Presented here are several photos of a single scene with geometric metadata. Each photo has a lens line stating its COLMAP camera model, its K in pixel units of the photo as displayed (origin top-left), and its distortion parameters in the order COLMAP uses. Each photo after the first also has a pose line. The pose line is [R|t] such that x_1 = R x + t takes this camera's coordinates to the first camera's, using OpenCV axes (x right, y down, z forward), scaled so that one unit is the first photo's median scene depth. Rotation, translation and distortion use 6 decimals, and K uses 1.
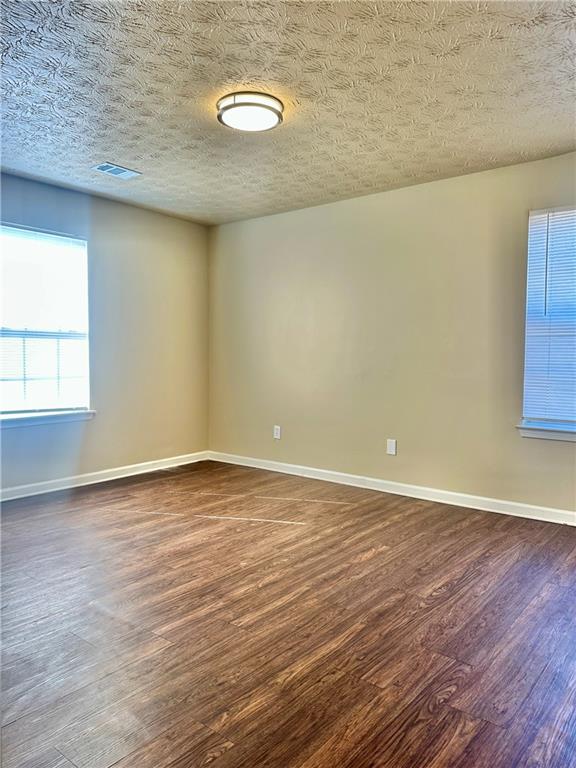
lens RADIAL K [[545.6, 0, 292.7], [0, 545.6, 383.7], [0, 0, 1]] dist [-0.006122, -0.020433]
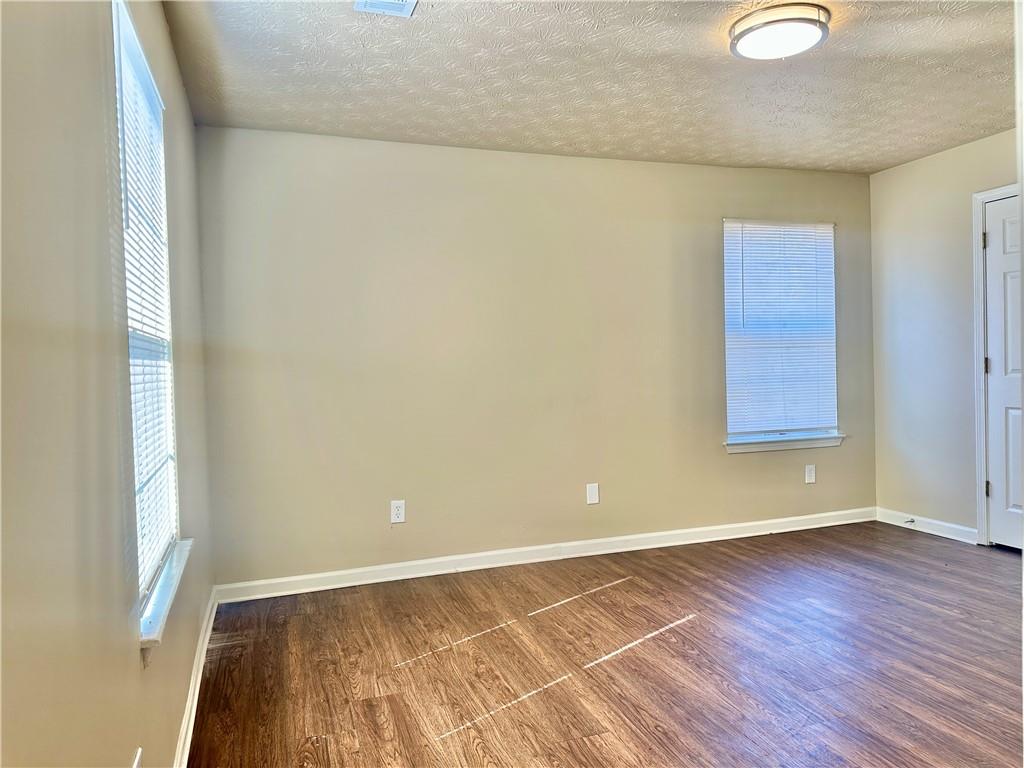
lens RADIAL K [[727.4, 0, 510.1], [0, 727.4, 375.0], [0, 0, 1]] dist [-0.006122, -0.020433]
pose [[0.540916, -0.043943, 0.839928, -0.860202], [0.072996, 0.997319, 0.005168, -0.075184], [-0.837903, 0.058516, 0.542673, 0.640812]]
